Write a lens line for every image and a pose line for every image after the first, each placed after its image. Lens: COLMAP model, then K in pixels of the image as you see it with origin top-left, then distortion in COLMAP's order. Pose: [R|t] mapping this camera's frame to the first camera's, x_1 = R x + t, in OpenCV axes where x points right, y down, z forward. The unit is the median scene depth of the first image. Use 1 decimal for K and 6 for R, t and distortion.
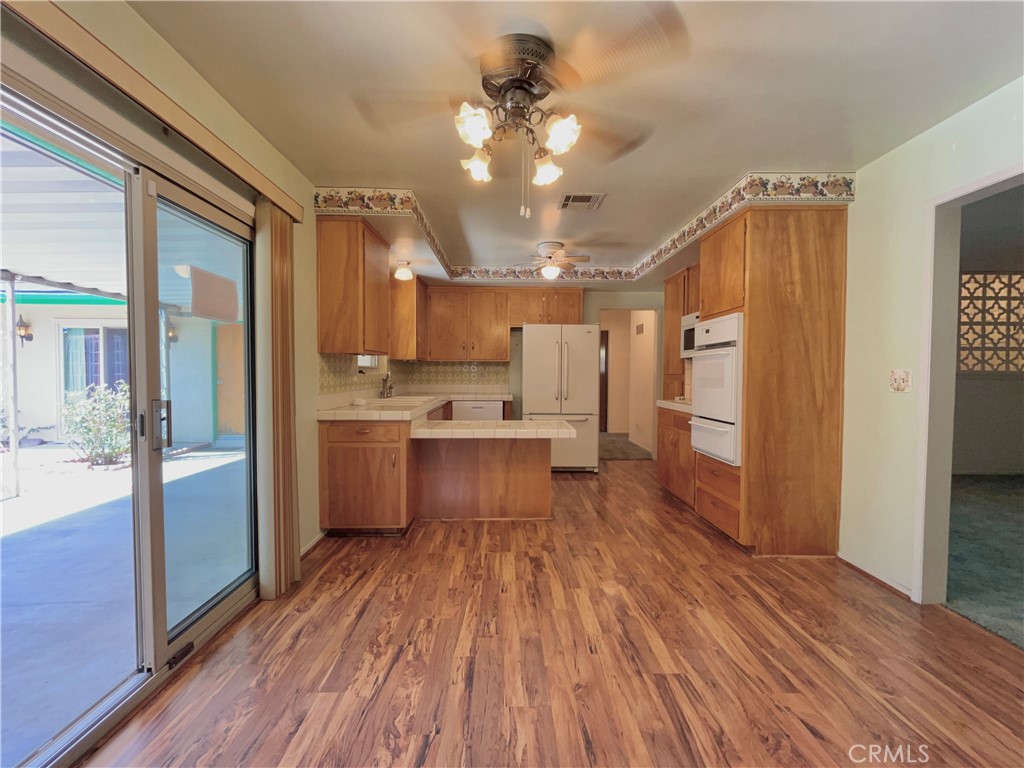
lens RADIAL K [[418.0, 0, 509.0], [0, 418.0, 383.4], [0, 0, 1]] dist [-0.000790, -0.000665]
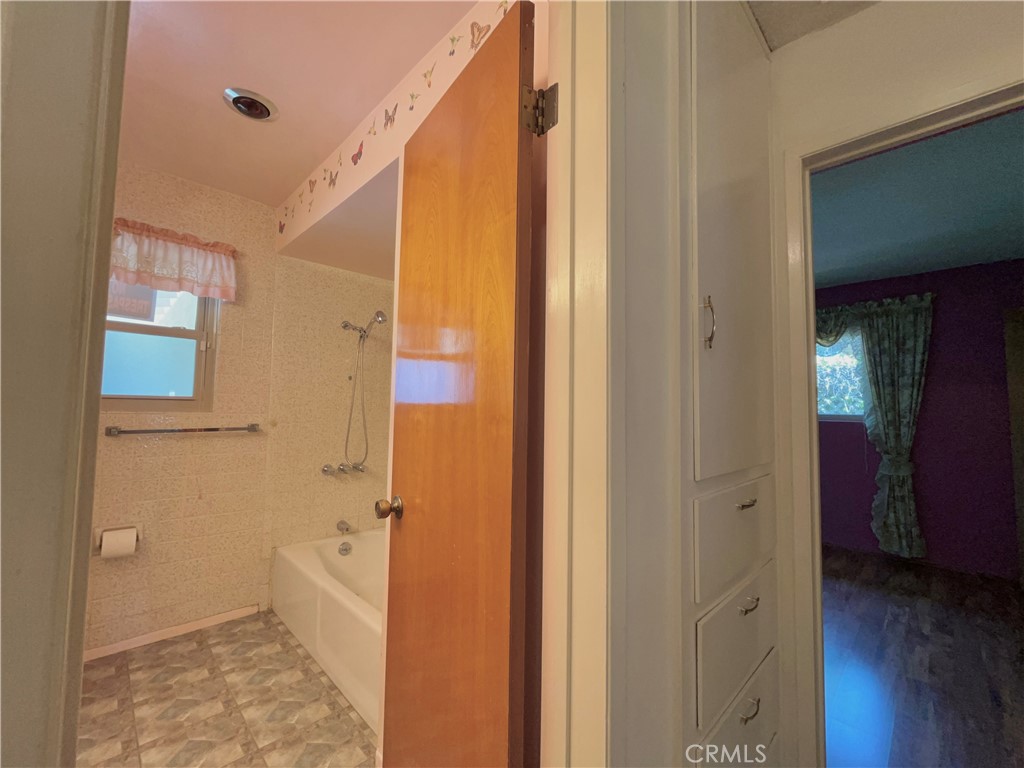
lens RADIAL K [[418.0, 0, 508.5], [0, 418.0, 385.5], [0, 0, 1]] dist [-0.000790, -0.000665]
pose [[-0.696007, 0.028672, 0.717462, 0.051380], [0.000804, 0.999233, -0.039151, -0.040947], [-0.718034, -0.026673, -0.695497, 2.000395]]
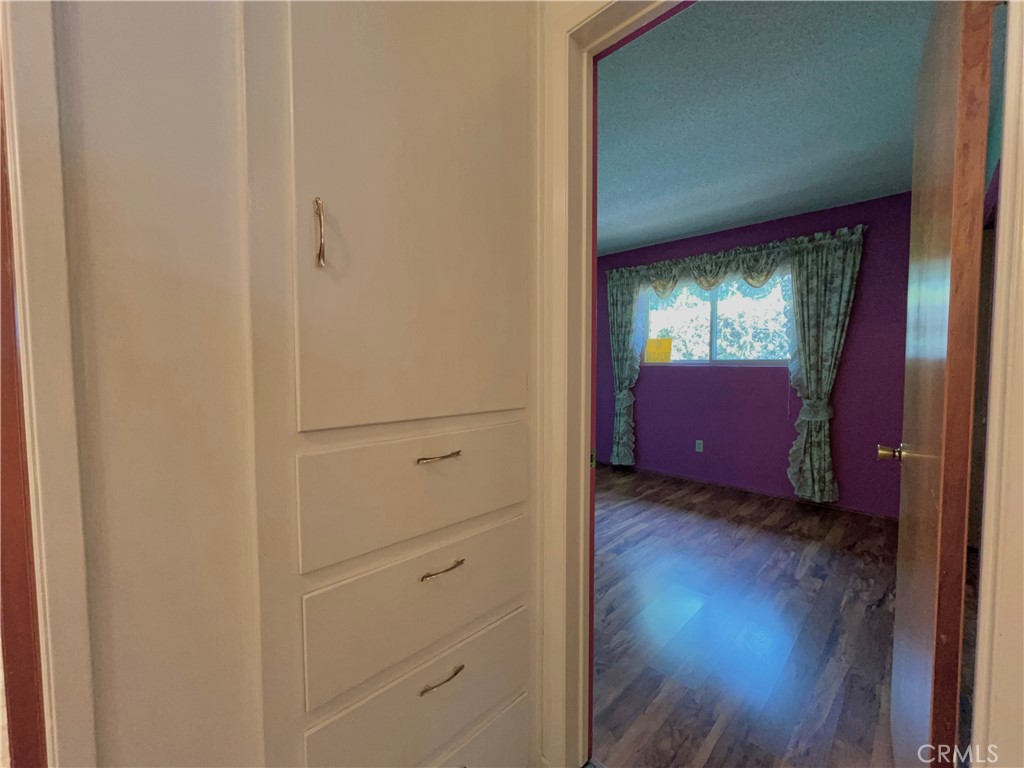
lens RADIAL K [[418.0, 0, 514.4], [0, 418.0, 385.4], [0, 0, 1]] dist [-0.000790, -0.000665]
pose [[-0.701513, -0.034964, 0.711799, -0.083171], [0.022109, 0.997247, 0.070775, -0.028940], [-0.712314, 0.065387, -0.698809, 1.780664]]
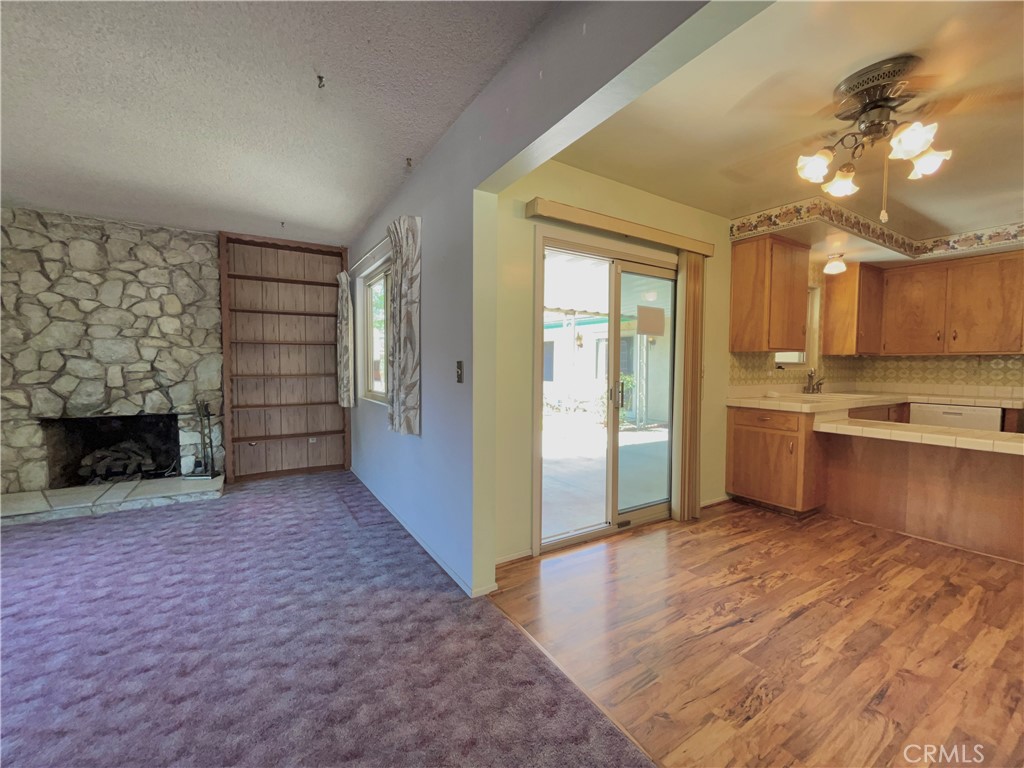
lens RADIAL K [[418.0, 0, 509.3], [0, 418.0, 383.4], [0, 0, 1]] dist [-0.000790, -0.000665]
pose [[0.514964, 0.037419, -0.856395, 0.276805], [-0.029101, 0.999234, 0.026162, 0.007589], [0.856718, 0.011449, 0.515658, -0.206976]]
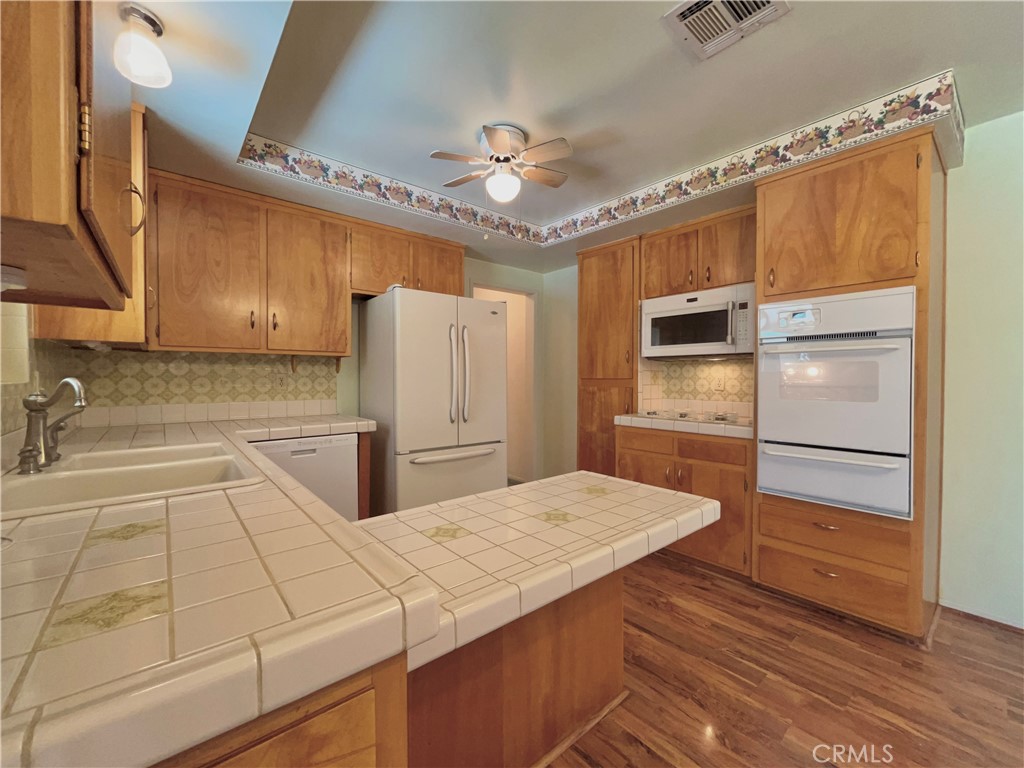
lens RADIAL K [[418.0, 0, 507.6], [0, 418.0, 384.7], [0, 0, 1]] dist [-0.000790, -0.000665]
pose [[0.781373, -0.009285, 0.623995, -0.311903], [0.021668, 0.999690, -0.012258, -0.009788], [-0.623688, 0.023099, 0.781332, 0.806170]]
